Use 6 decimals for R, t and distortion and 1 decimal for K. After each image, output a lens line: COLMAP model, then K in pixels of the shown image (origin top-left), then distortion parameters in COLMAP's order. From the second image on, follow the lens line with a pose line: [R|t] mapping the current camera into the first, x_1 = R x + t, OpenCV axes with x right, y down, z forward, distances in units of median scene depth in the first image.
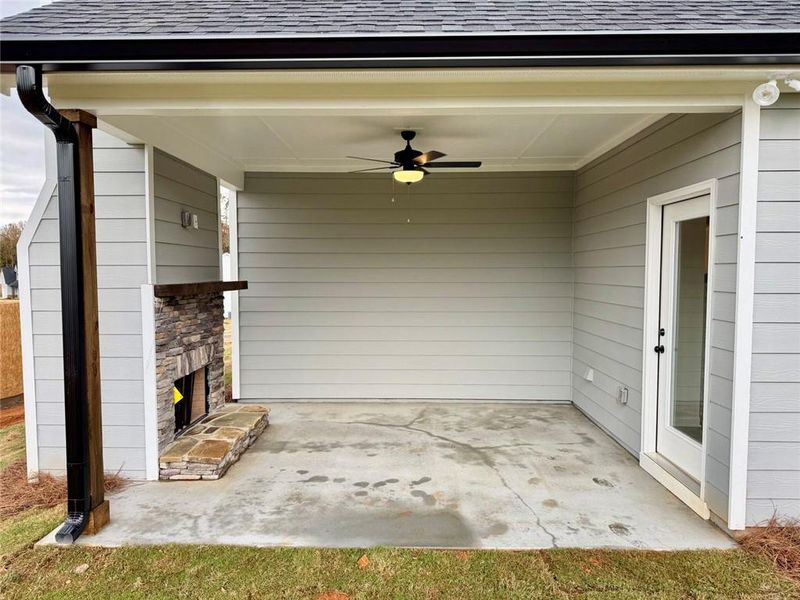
lens RADIAL K [[569.3, 0, 398.9], [0, 569.3, 303.7], [0, 0, 1]] dist [-0.000607, -0.014849]
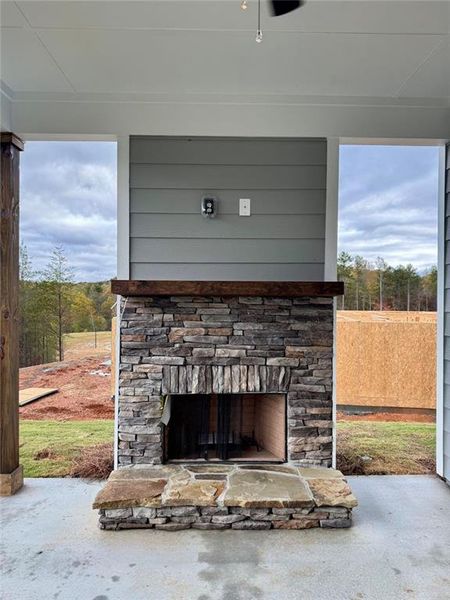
lens RADIAL K [[423.0, 0, 225.6], [0, 423.0, 296.1], [0, 0, 1]] dist [0.040468, -0.038401]
pose [[0.023430, -0.007557, -0.999697, 0.235674], [-0.062911, 0.997978, -0.009019, -0.013242], [0.997744, 0.063104, 0.022907, 0.985005]]
